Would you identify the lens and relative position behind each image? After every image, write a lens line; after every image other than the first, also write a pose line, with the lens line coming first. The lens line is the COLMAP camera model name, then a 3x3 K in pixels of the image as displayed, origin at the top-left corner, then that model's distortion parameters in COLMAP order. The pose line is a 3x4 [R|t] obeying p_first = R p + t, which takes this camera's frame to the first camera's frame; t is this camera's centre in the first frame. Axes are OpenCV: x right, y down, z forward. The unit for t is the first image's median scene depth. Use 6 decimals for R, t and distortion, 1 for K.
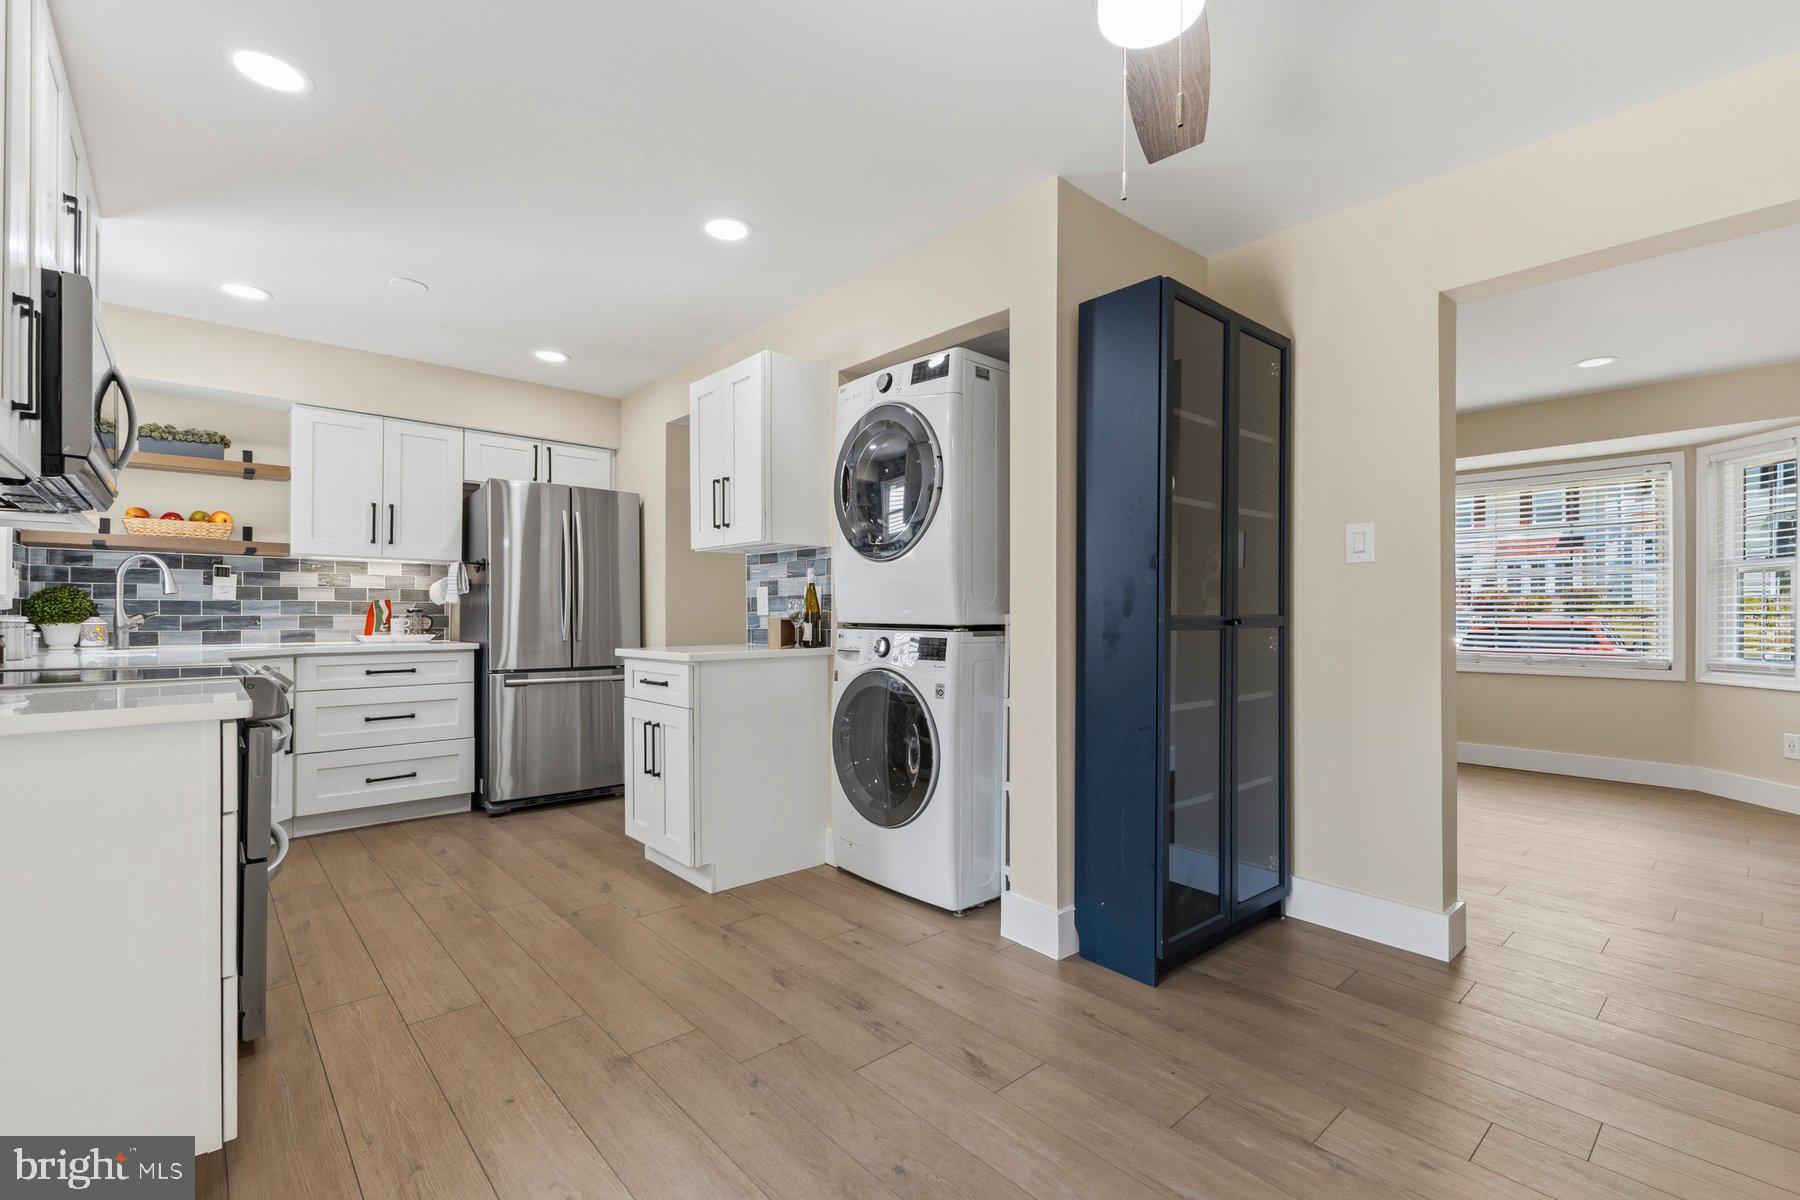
lens RADIAL K [[779.8, 0, 895.7], [0, 779.8, 607.2], [0, 0, 1]] dist [0.017911, -0.004573]
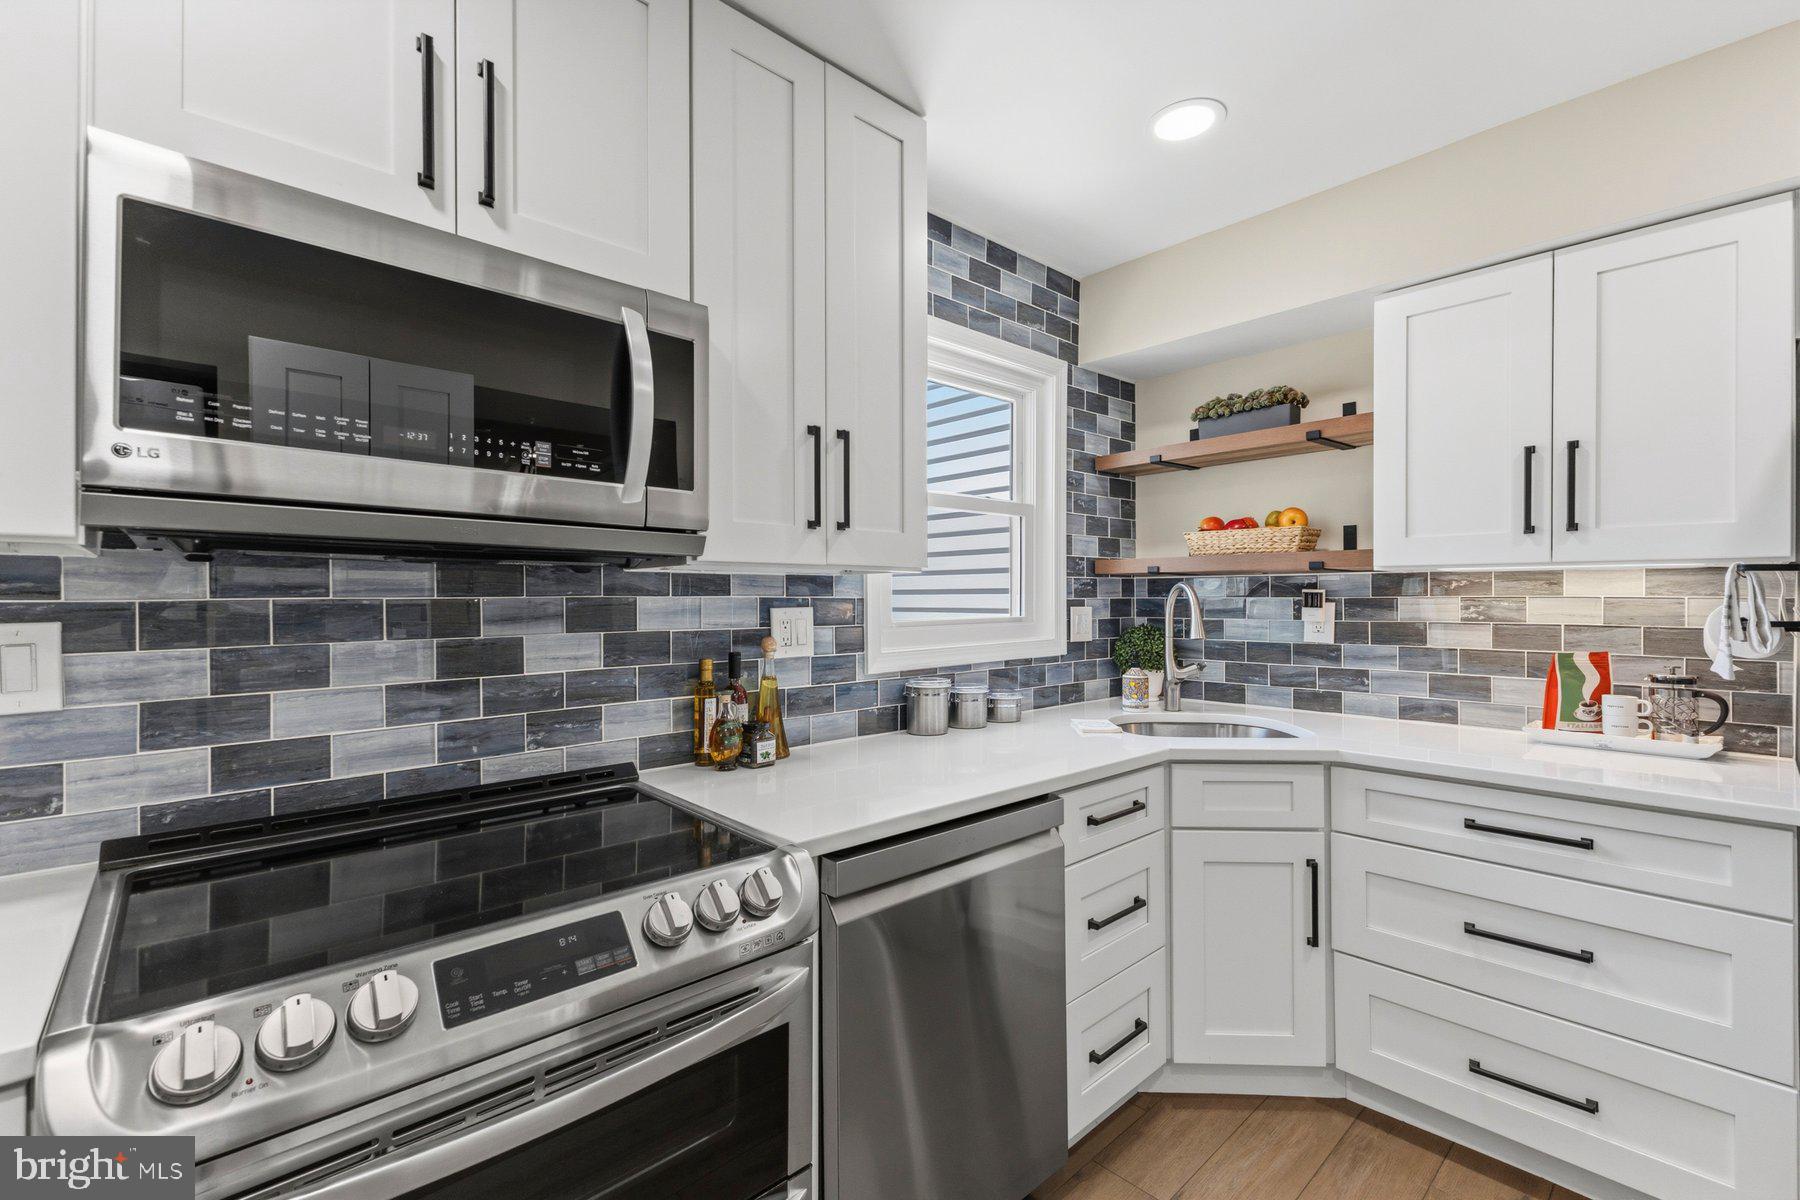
lens RADIAL K [[779.8, 0, 903.2], [0, 779.8, 596.3], [0, 0, 1]] dist [0.017911, -0.004573]
pose [[0.022872, -0.004662, -0.999728, -0.214019], [0.009889, 0.999941, -0.004436, -0.046608], [0.999689, -0.009785, 0.022917, 0.629599]]
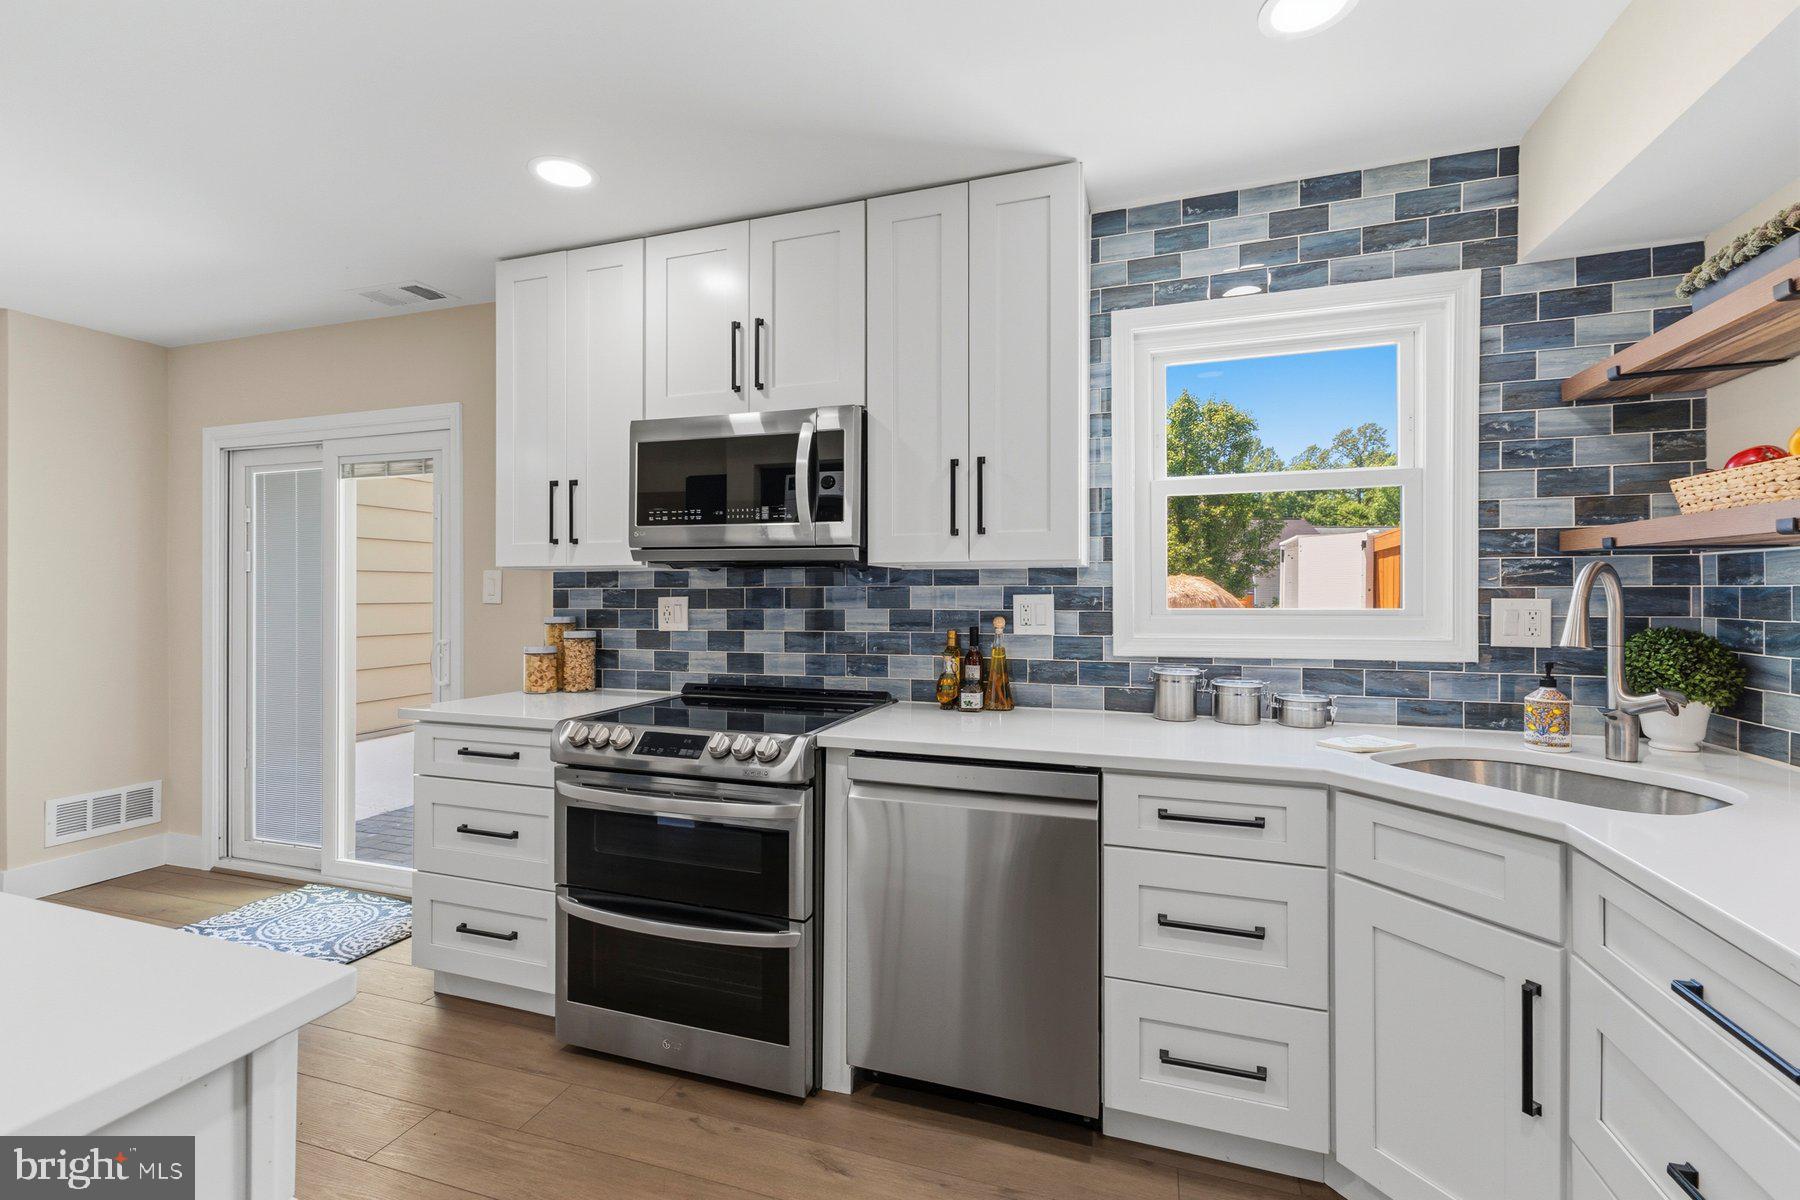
lens RADIAL K [[779.8, 0, 910.4], [0, 779.8, 595.7], [0, 0, 1]] dist [0.017911, -0.004573]
pose [[-0.864086, 0.000903, -0.503343, -0.313809], [0.002702, 0.999992, -0.002846, -0.040397], [0.503336, -0.003819, -0.864082, 1.035844]]
